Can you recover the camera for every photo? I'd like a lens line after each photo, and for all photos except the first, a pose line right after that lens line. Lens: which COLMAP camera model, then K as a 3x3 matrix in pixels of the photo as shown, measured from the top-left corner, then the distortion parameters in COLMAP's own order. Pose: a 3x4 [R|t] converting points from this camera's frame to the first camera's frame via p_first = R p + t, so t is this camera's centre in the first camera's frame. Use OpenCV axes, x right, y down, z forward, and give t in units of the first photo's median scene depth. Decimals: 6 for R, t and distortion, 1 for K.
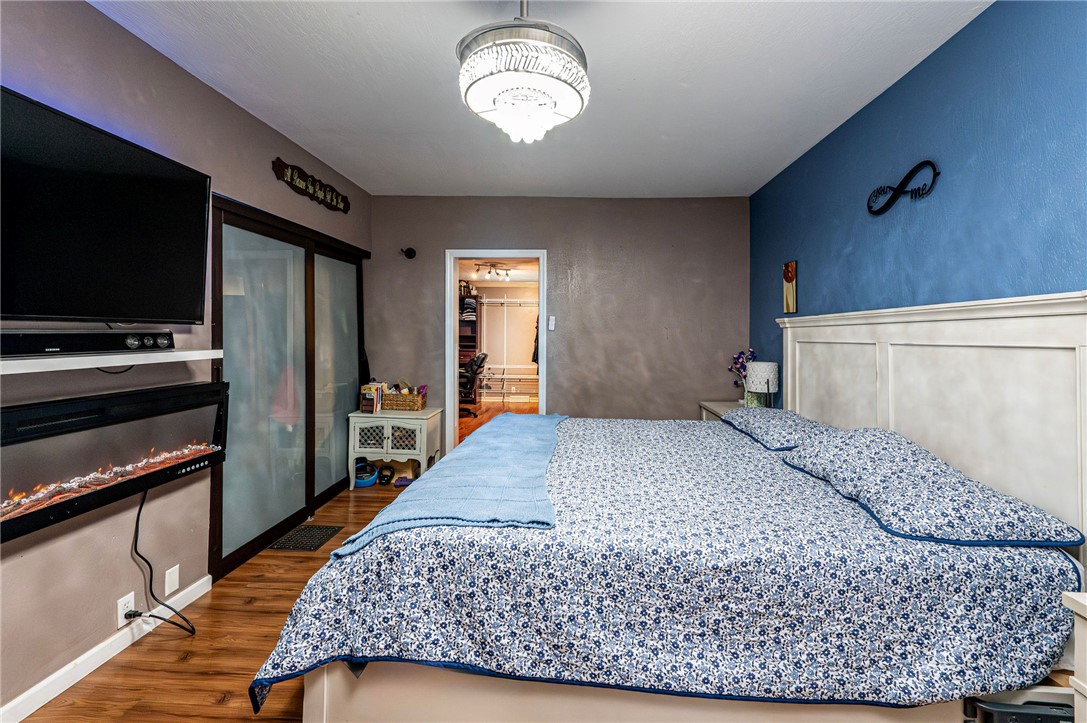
lens RADIAL K [[462.2, 0, 586.1], [0, 462.2, 327.6], [0, 0, 1]] dist [0.000210, -0.000153]
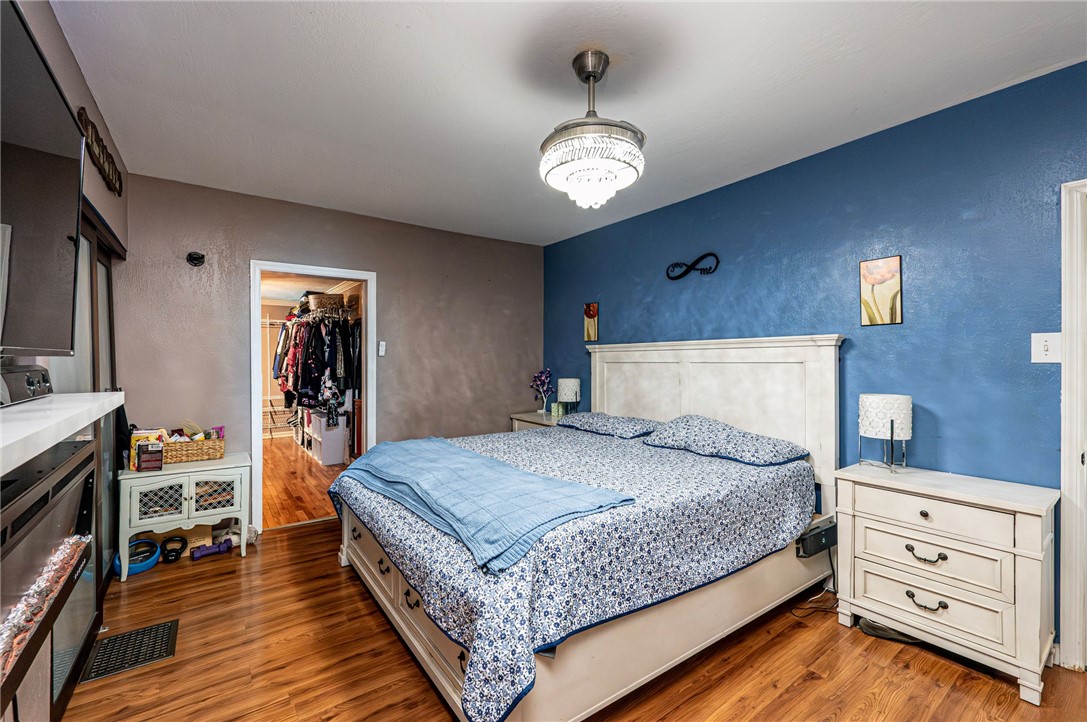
lens RADIAL K [[439.7, 0, 560.2], [0, 439.7, 358.9], [0, 0, 1]] dist [0.000870, 0.000006]
pose [[0.787473, -0.016370, 0.616132, -0.702233], [0.004200, 0.999767, 0.021194, -0.012571], [-0.616335, -0.014102, 0.787358, 0.078694]]
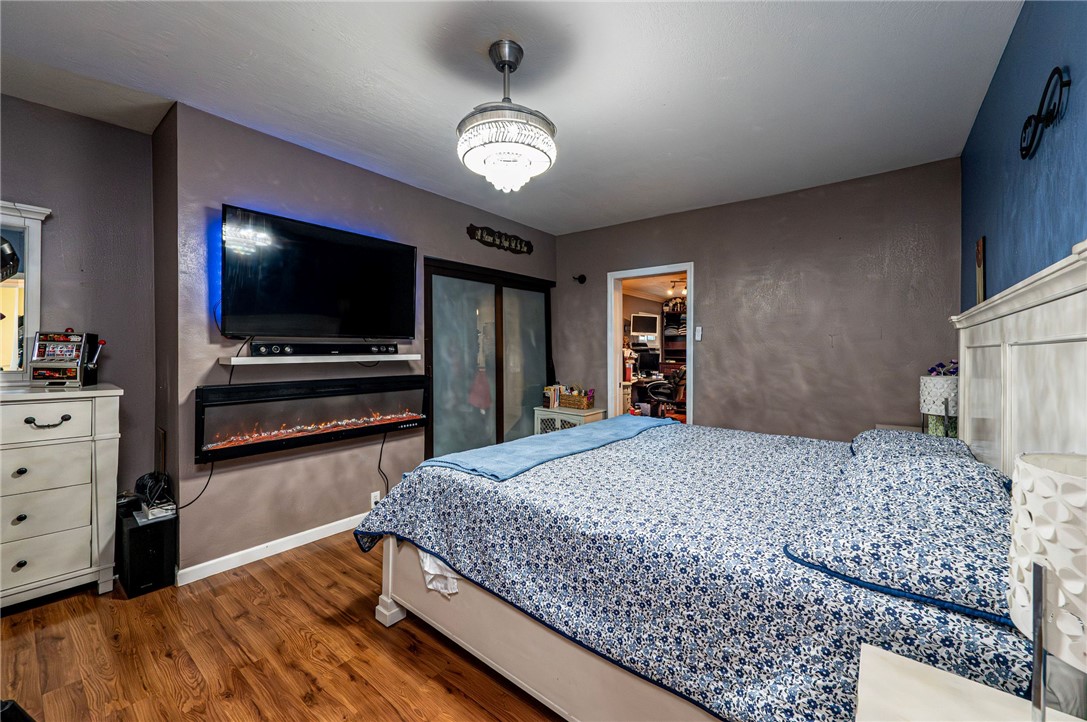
lens RADIAL K [[454.8, 0, 561.1], [0, 454.8, 351.1], [0, 0, 1]] dist [0.000267, -0.000118]
pose [[0.796254, -0.007111, -0.604920, 0.583805], [0.014717, 0.999863, 0.007618, 0.033076], [0.604783, -0.014968, 0.796250, 0.042849]]
